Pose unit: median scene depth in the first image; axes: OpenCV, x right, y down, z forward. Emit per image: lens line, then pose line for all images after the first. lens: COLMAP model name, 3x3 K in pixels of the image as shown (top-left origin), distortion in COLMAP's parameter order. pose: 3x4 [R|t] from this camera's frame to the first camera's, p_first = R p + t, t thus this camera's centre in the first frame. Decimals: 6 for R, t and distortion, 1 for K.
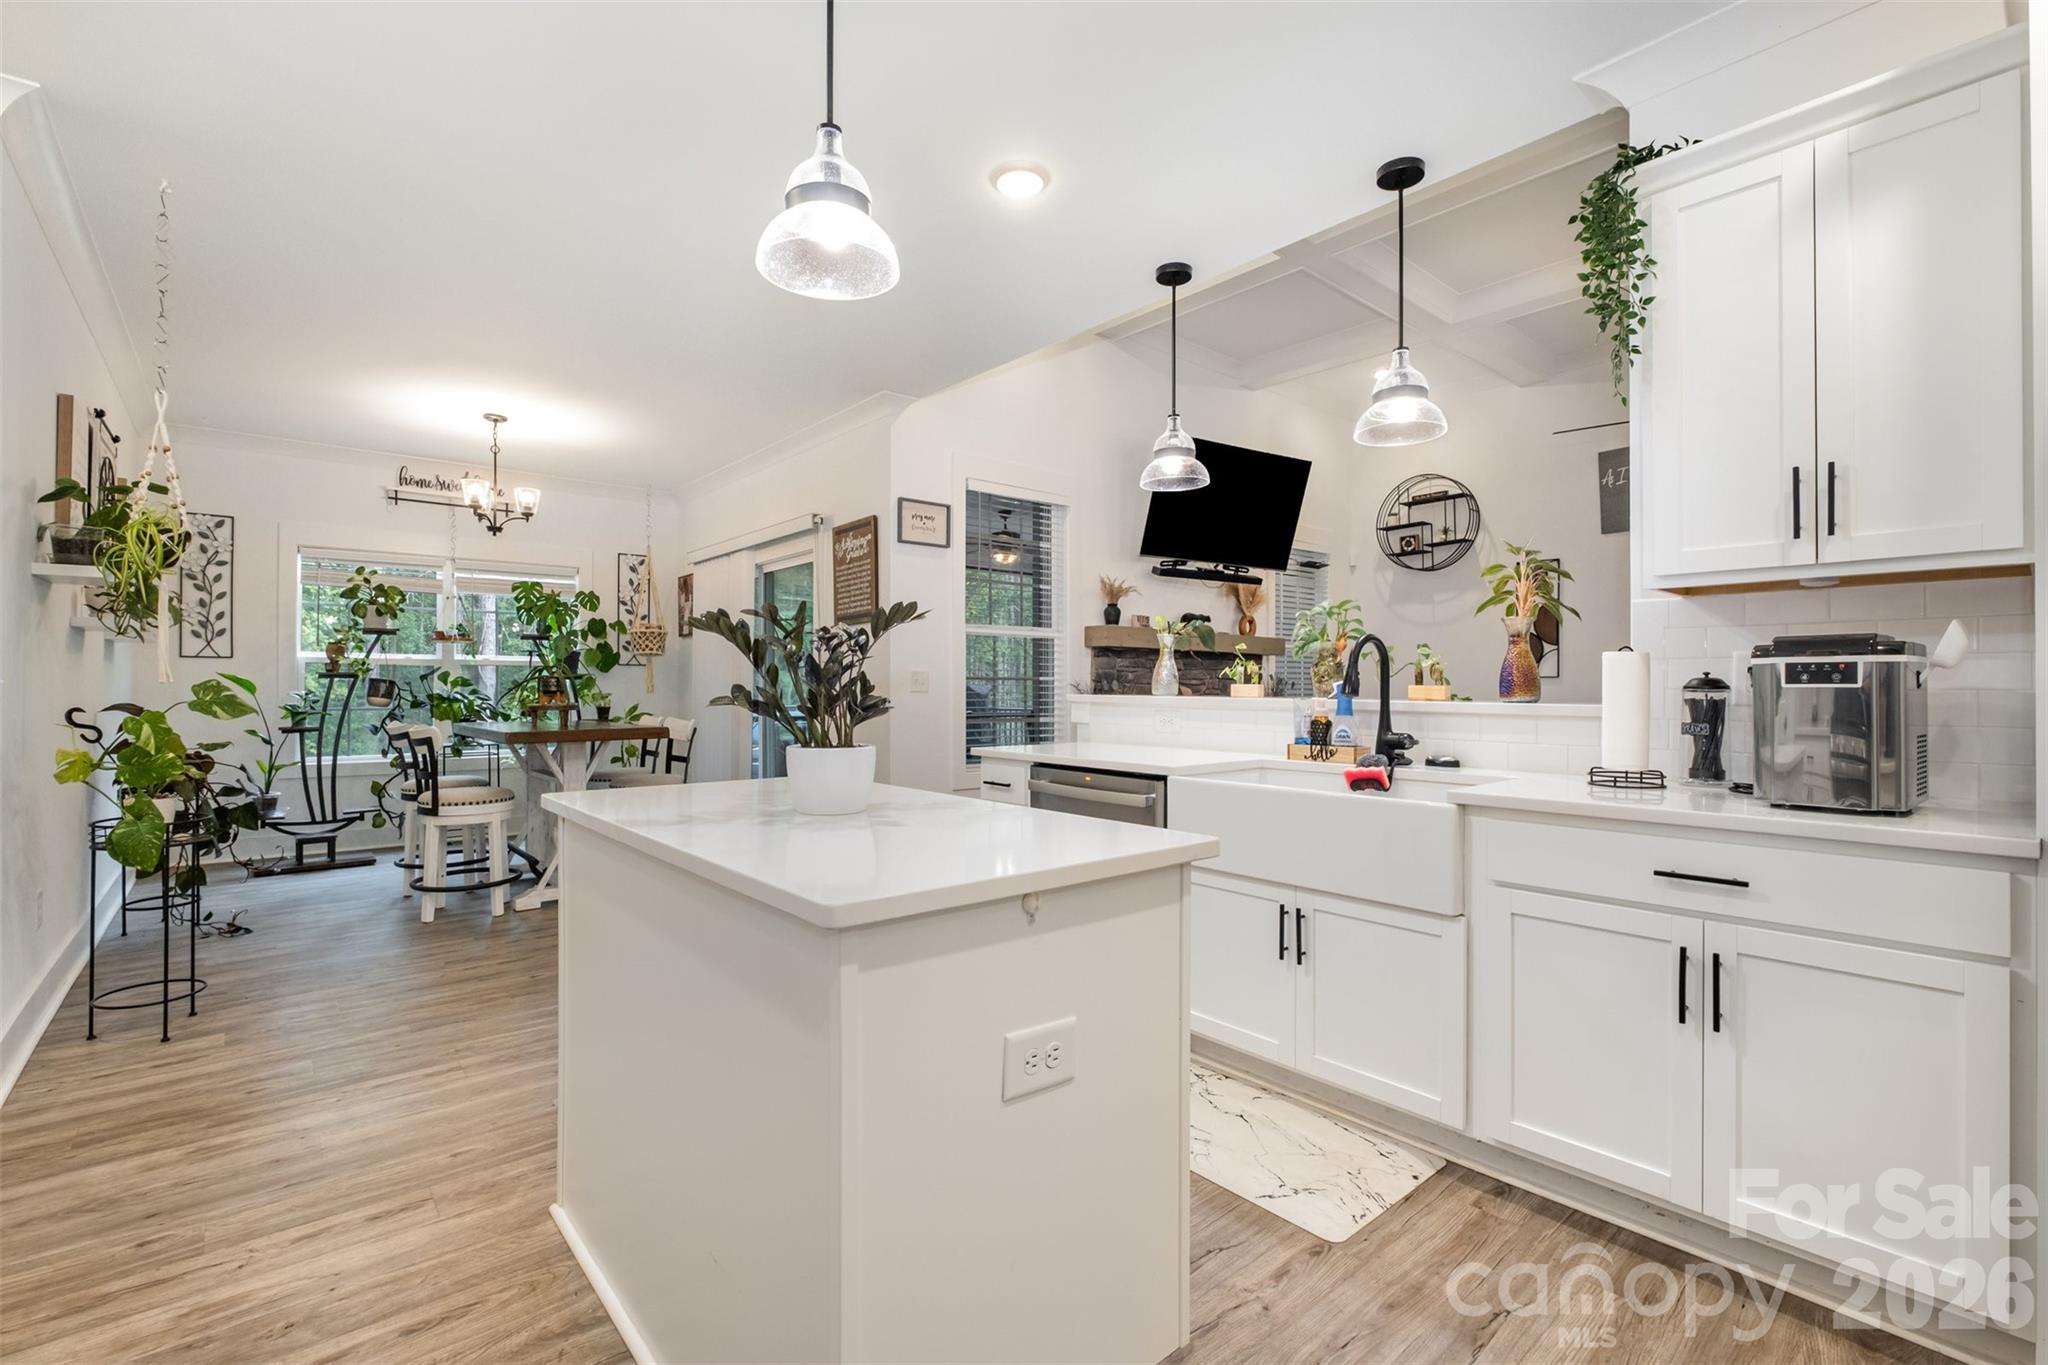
lens RADIAL K [[895.3, 0, 1001.3], [0, 895.3, 683.8], [0, 0, 1]] dist [-0.003328, -0.000316]
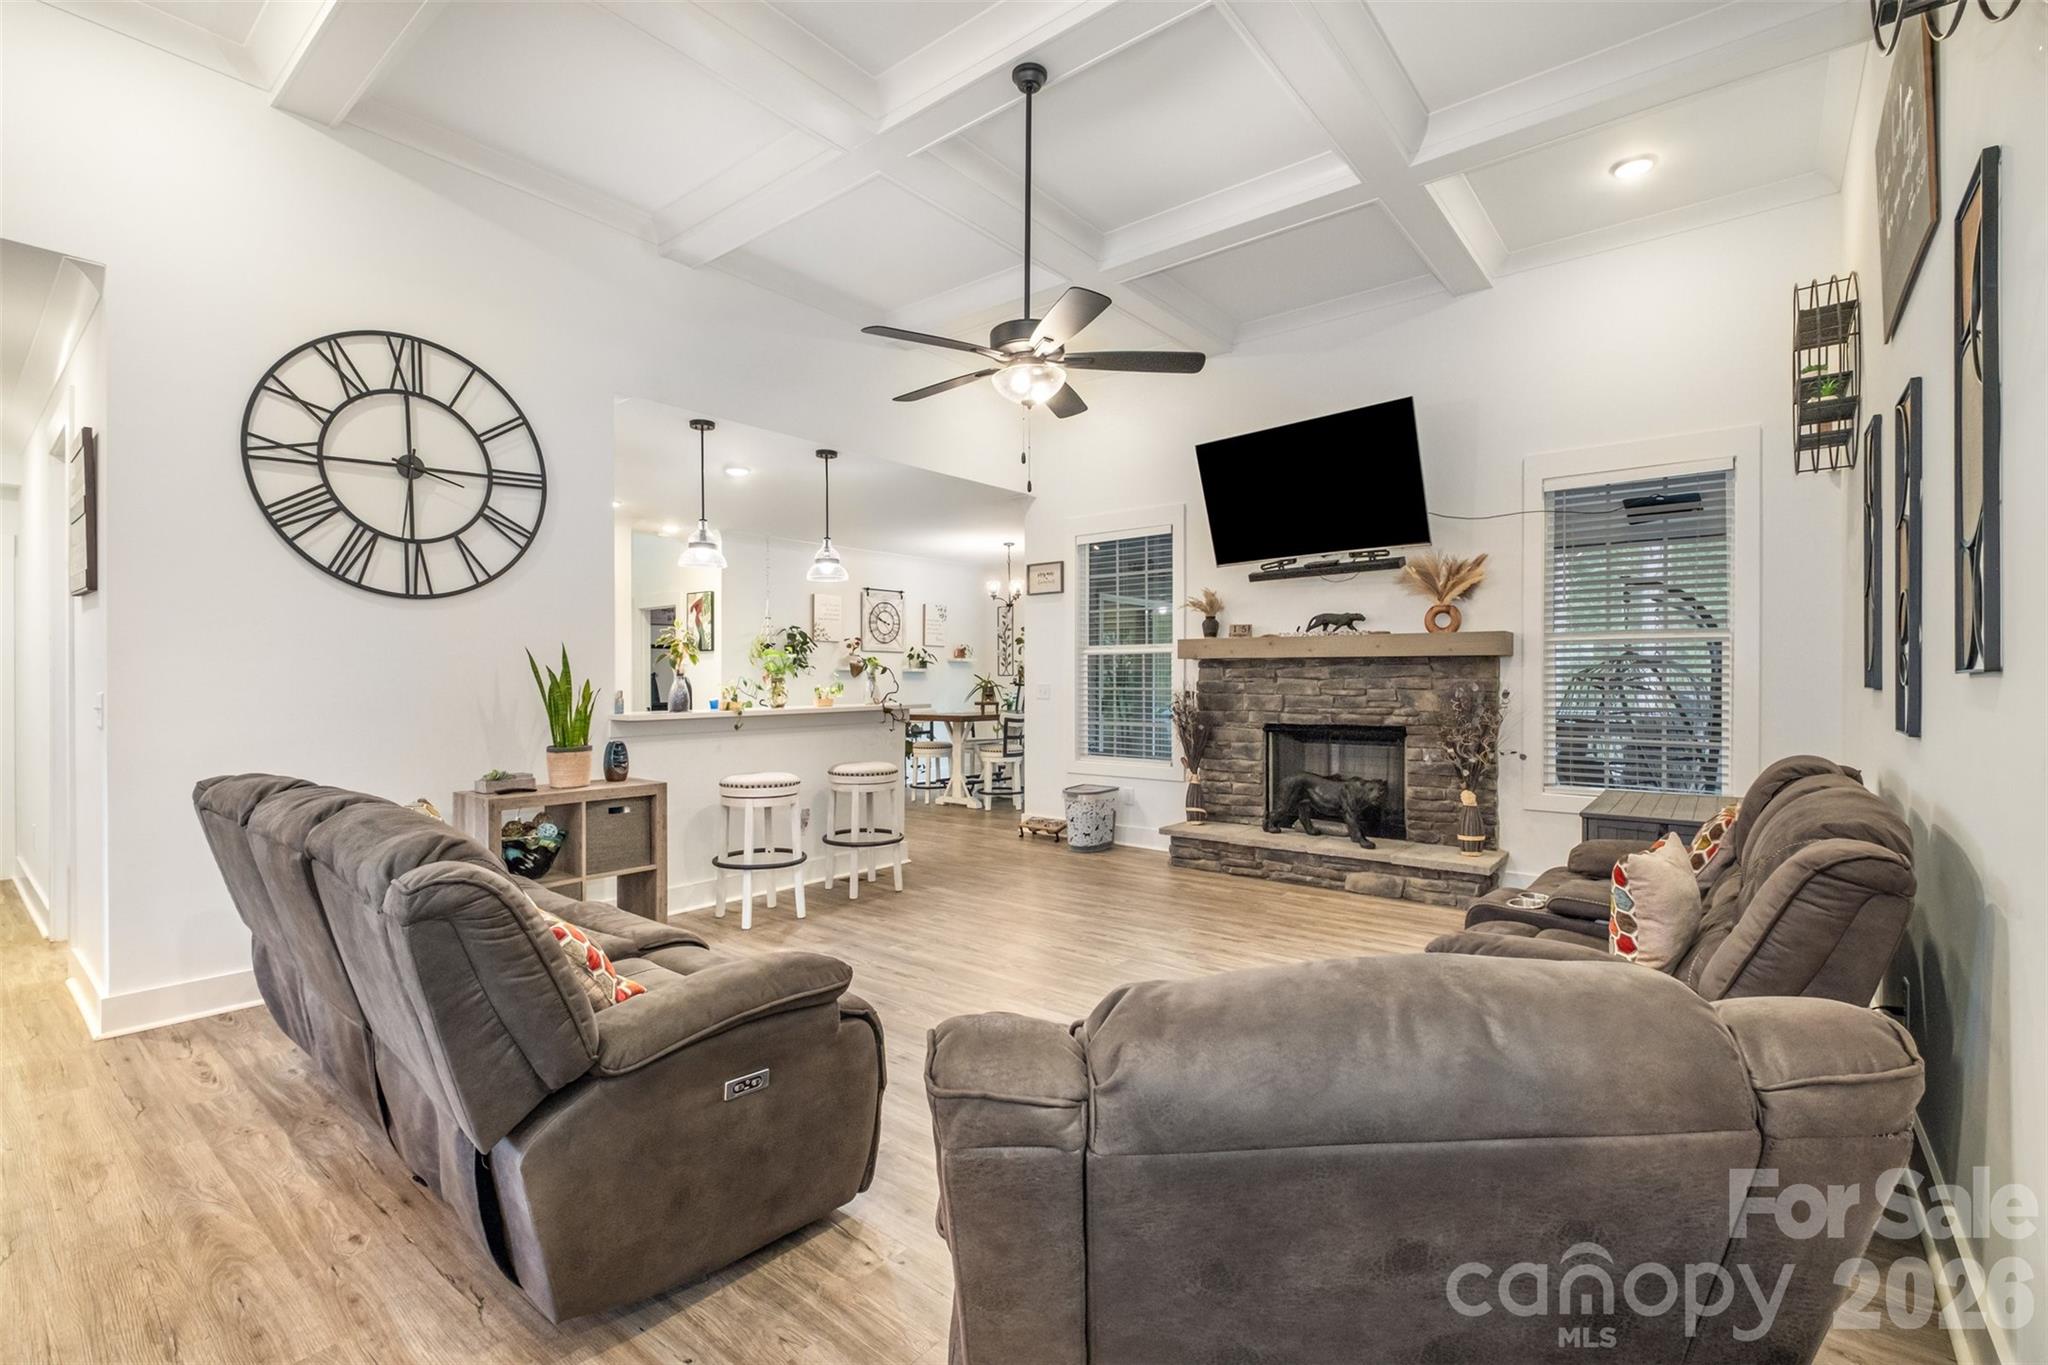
lens RADIAL K [[900.3, 0, 1010.3], [0, 900.3, 685.9], [0, 0, 1]] dist [-0.003019, -0.000406]
pose [[0.188830, 0.004799, -0.981998, 1.168607], [0.005474, 0.999967, 0.005940, -0.018160], [0.981994, -0.006497, 0.188798, 0.616538]]
